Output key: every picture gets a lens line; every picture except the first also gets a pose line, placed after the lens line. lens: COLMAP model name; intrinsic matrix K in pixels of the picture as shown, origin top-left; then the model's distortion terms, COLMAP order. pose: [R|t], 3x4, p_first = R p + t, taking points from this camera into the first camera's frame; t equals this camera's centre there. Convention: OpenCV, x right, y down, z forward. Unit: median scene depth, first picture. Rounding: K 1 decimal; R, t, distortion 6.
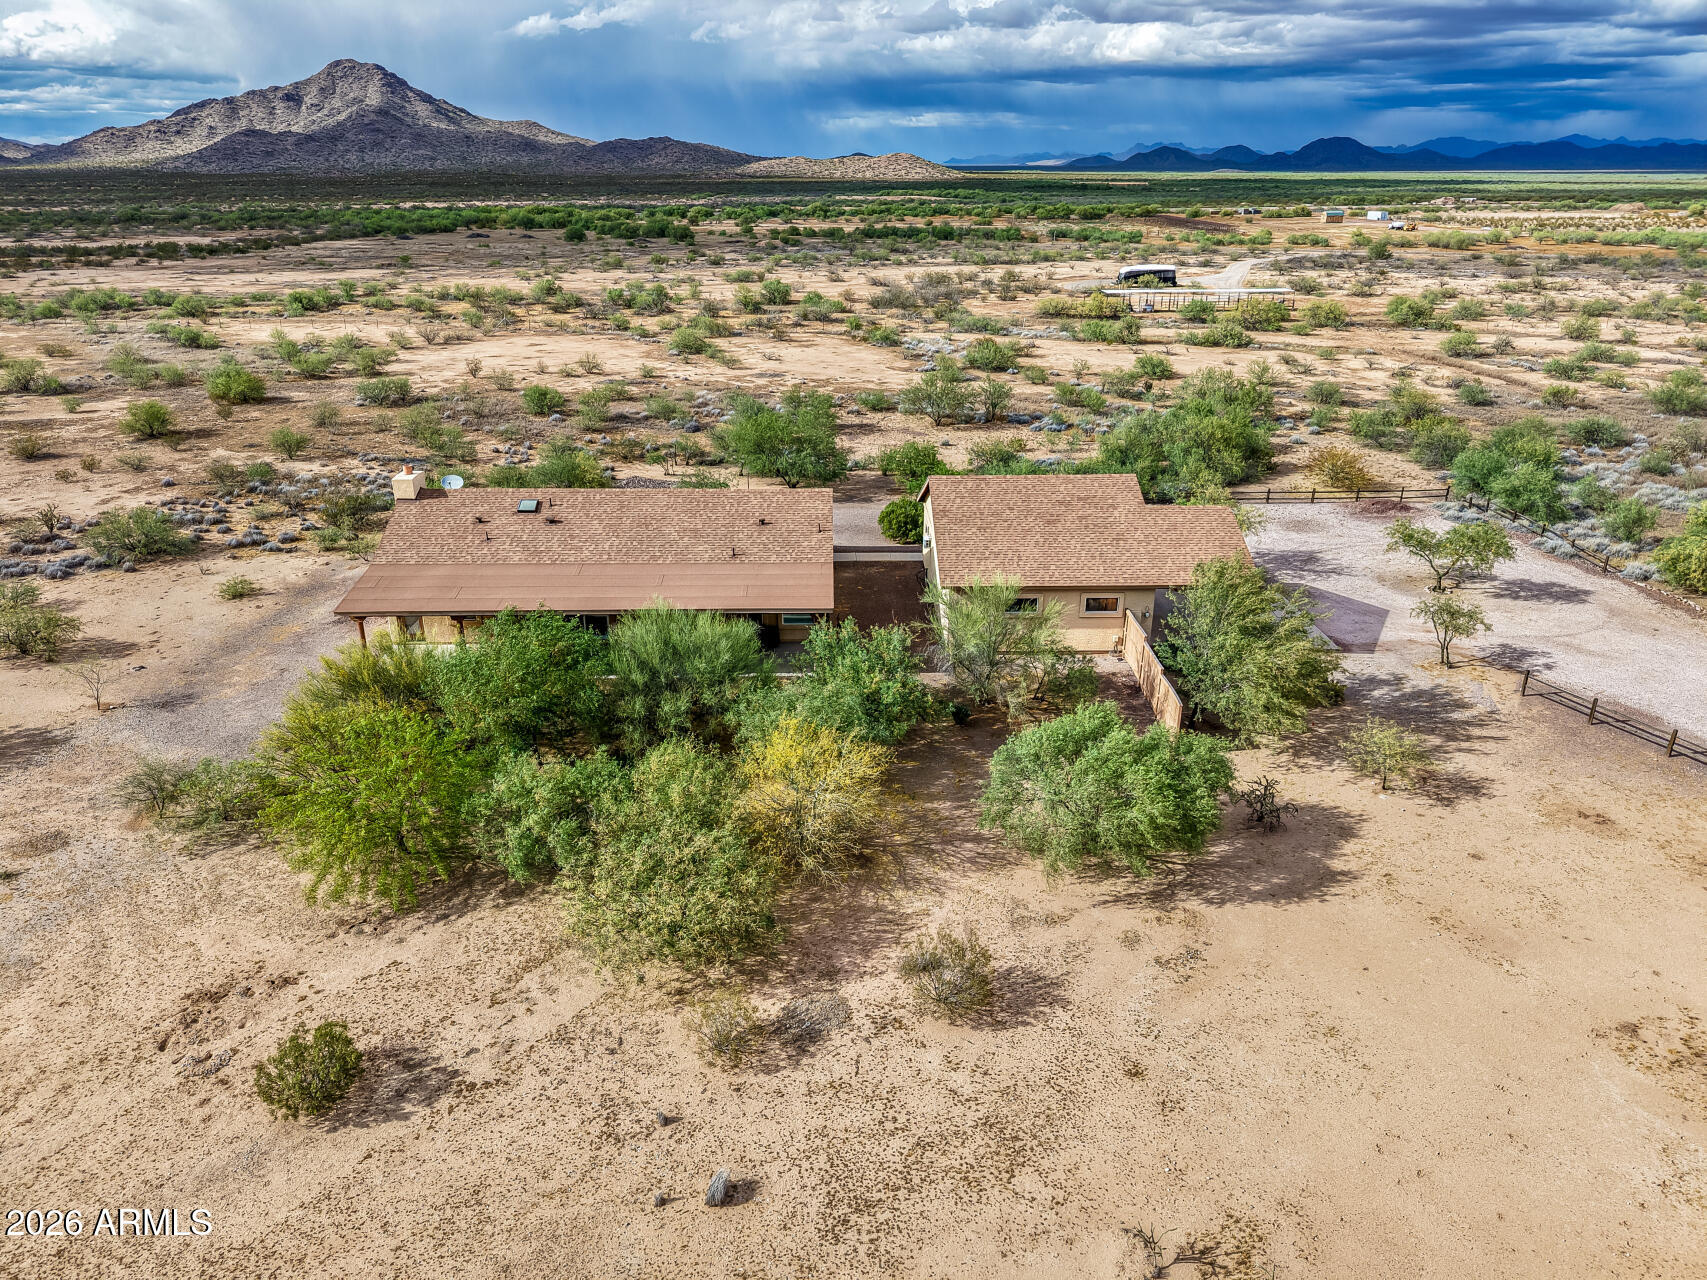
lens RADIAL K [[1144.7, 0, 853.5], [0, 1144.7, 640.0], [0, 0, 1]] dist [0.023475, -0.017752]
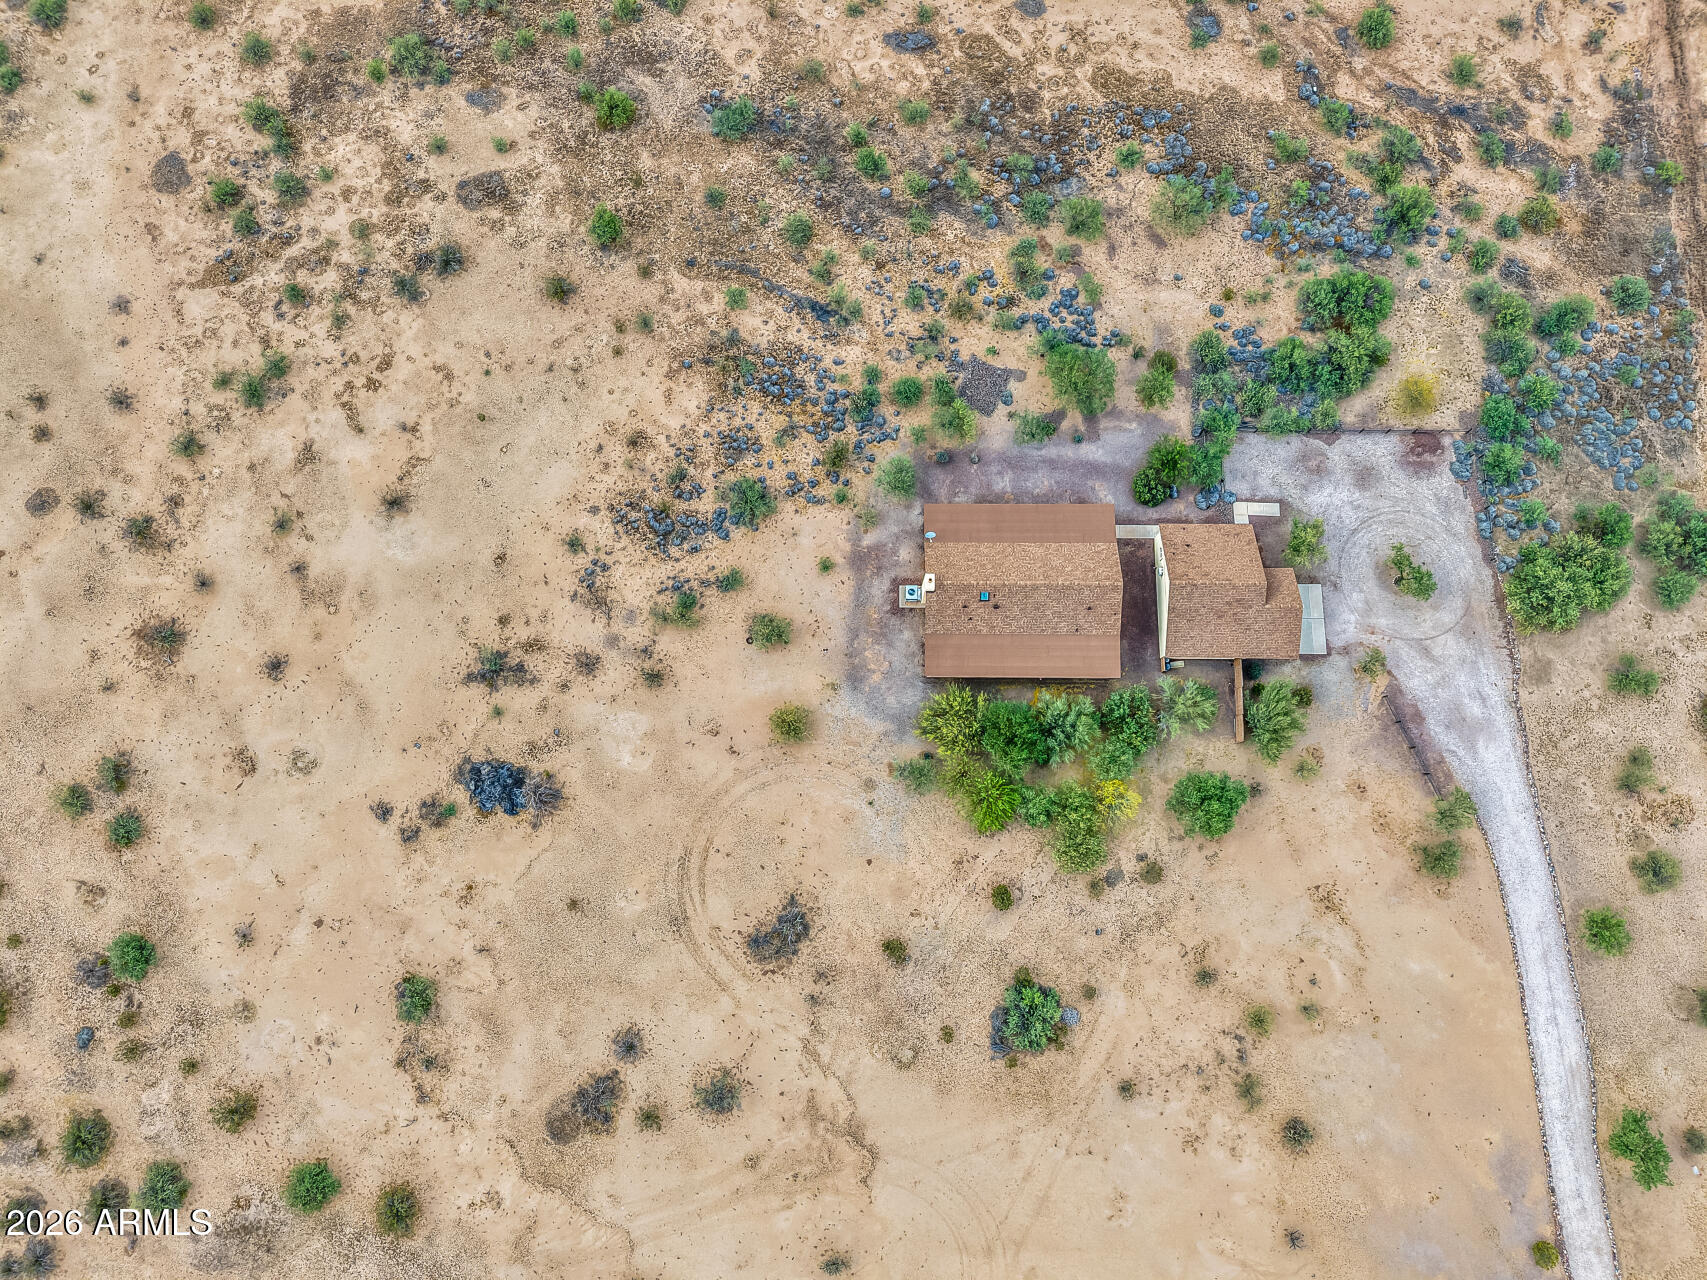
lens RADIAL K [[1144.7, 0, 853.5], [0, 1144.7, 640.0], [0, 0, 1]] dist [0.023475, -0.017752]
pose [[0.999550, 0.029770, 0.003569, -0.238718], [-0.019760, 0.564503, 0.825194, -0.829082], [0.022551, -0.824894, 0.564838, -0.144393]]
